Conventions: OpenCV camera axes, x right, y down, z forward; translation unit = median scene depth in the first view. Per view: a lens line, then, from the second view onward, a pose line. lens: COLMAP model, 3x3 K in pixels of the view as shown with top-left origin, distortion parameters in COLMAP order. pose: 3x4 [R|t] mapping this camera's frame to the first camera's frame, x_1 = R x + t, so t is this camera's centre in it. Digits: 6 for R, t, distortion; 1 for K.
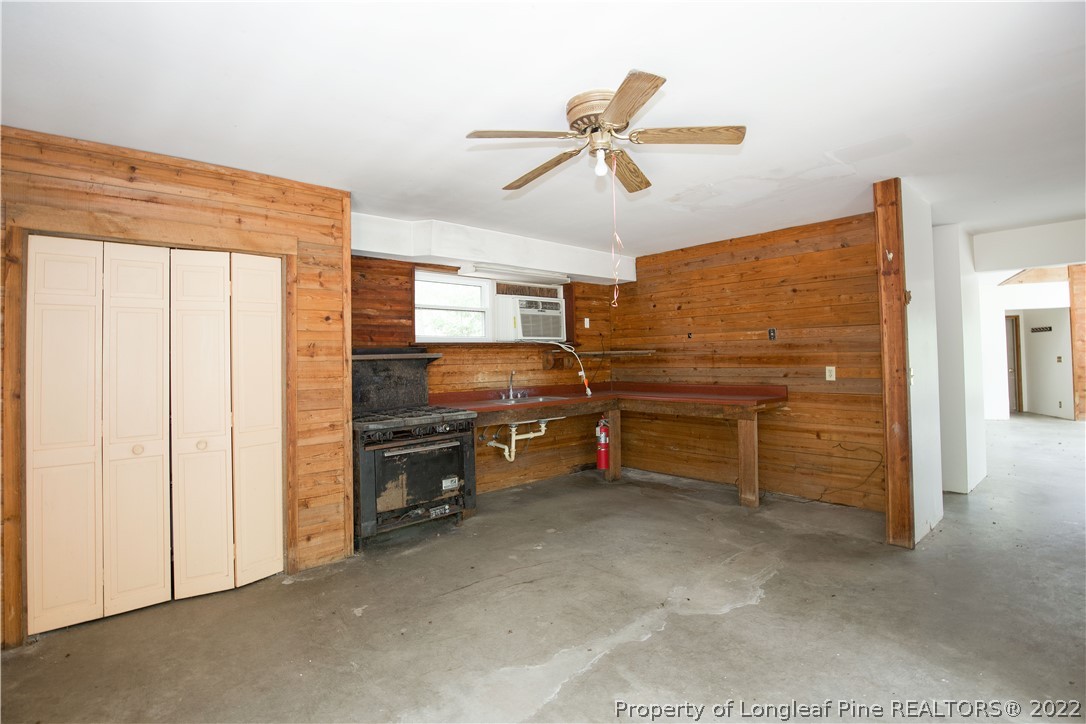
lens RADIAL K [[524.2, 0, 533.1], [0, 524.2, 340.3], [0, 0, 1]] dist [-0.036166, 0.005231]
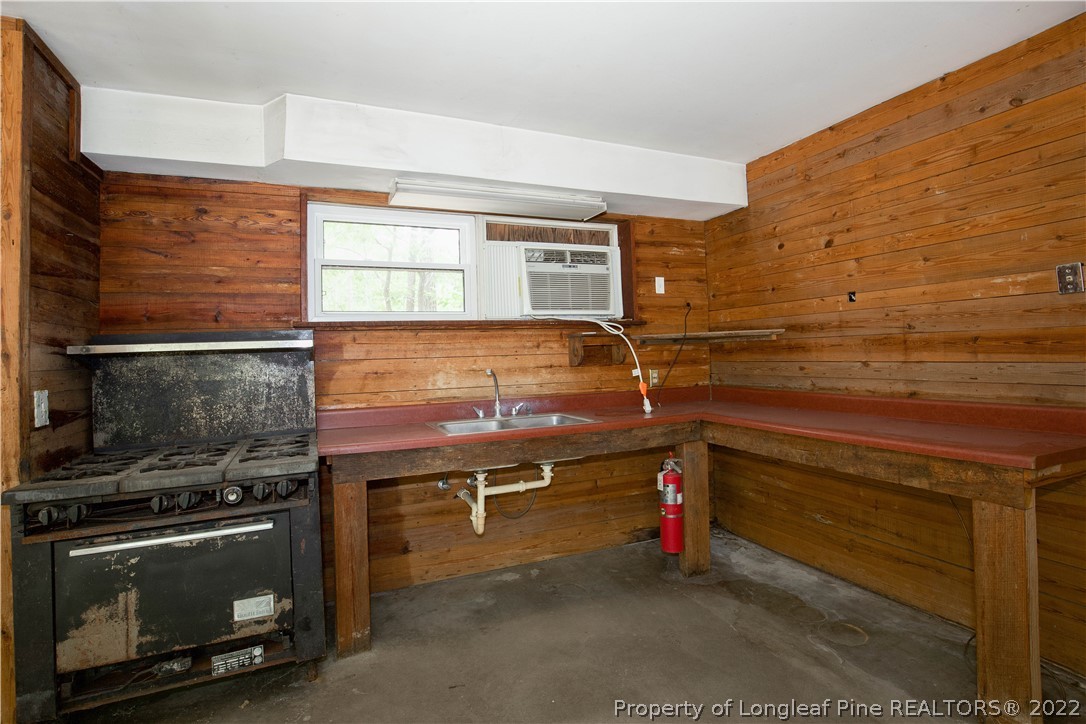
lens RADIAL K [[524.2, 0, 533.9], [0, 524.2, 333.6], [0, 0, 1]] dist [-0.036166, 0.005231]
pose [[0.948335, -0.020472, -0.316609, 0.200186], [0.022811, 0.999733, 0.003682, 0.020387], [0.316449, -0.010714, 0.948549, 0.522349]]
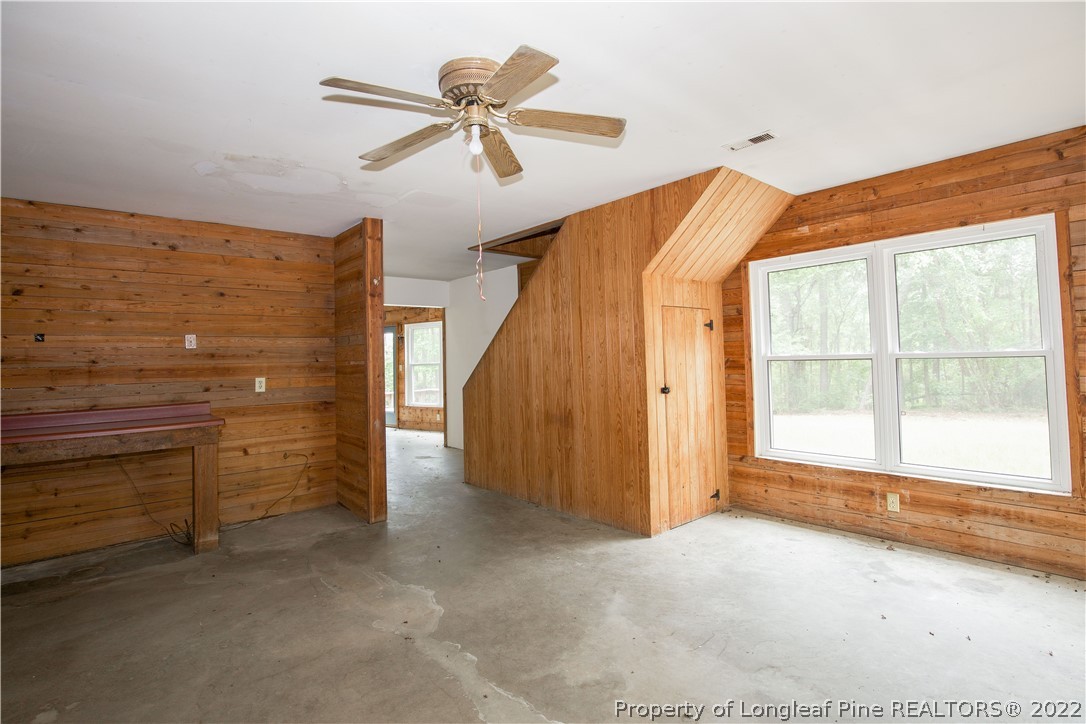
lens RADIAL K [[524.2, 0, 536.4], [0, 524.2, 338.4], [0, 0, 1]] dist [-0.036166, 0.005231]
pose [[0.007721, 0.056549, 0.998370, -0.384056], [-0.007571, 0.998374, -0.056490, 0.026969], [-0.999942, -0.007123, 0.008137, 0.452687]]
